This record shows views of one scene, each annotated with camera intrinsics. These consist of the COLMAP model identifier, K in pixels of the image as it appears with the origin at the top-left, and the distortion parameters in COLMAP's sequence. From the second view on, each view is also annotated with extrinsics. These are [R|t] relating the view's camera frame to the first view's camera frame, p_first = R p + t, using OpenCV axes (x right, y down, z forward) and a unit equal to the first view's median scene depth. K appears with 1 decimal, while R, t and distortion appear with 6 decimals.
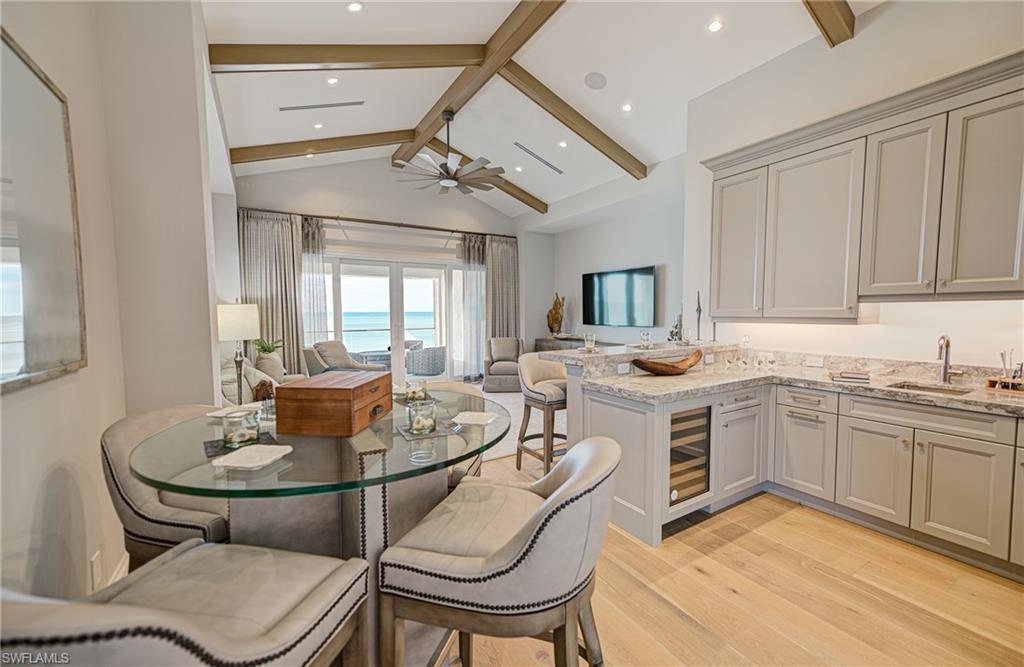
lens RADIAL K [[398.1, 0, 512.0], [0, 398.1, 333.5], [0, 0, 1]] dist [0.000394, 0.000007]
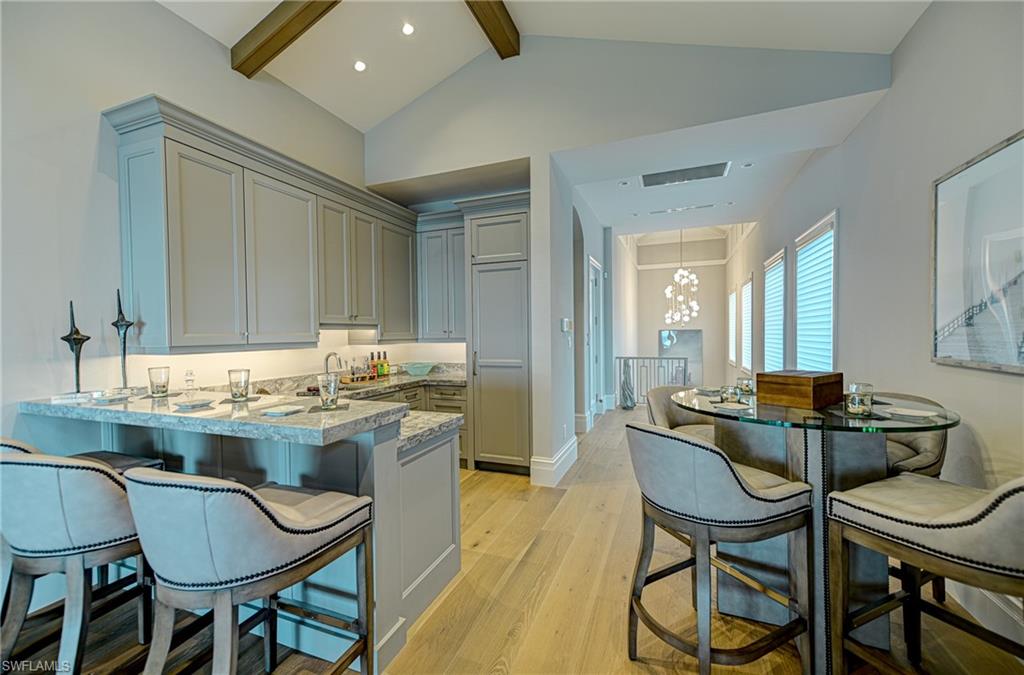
lens RADIAL K [[405.7, 0, 512.0], [0, 405.7, 337.5], [0, 0, 1]] dist [0.024021, 0.000042]
pose [[-0.590577, 0.003090, 0.806975, -0.337823], [0.061963, 0.997214, 0.041528, -0.047837], [-0.804599, 0.074529, -0.589123, 0.890216]]
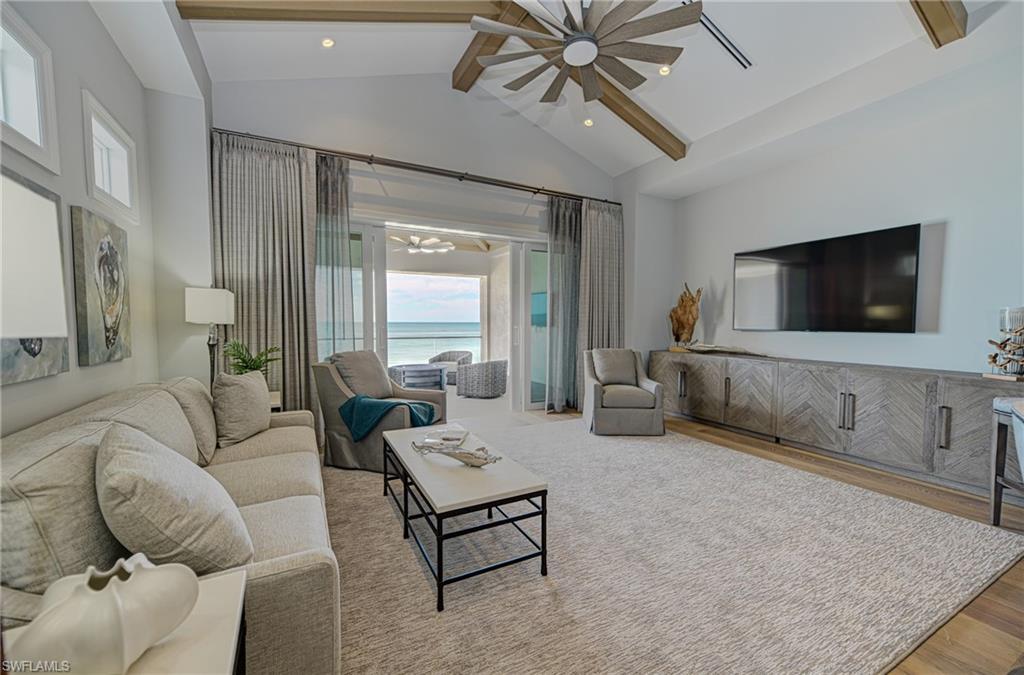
lens RADIAL K [[405.7, 0, 512.0], [0, 405.7, 337.5], [0, 0, 1]] dist [0.024021, 0.000042]
pose [[0.997596, 0.009766, -0.068606, -0.158265], [-0.010964, 0.999794, -0.017105, 0.006096], [0.068425, 0.017816, 0.997497, 0.349733]]
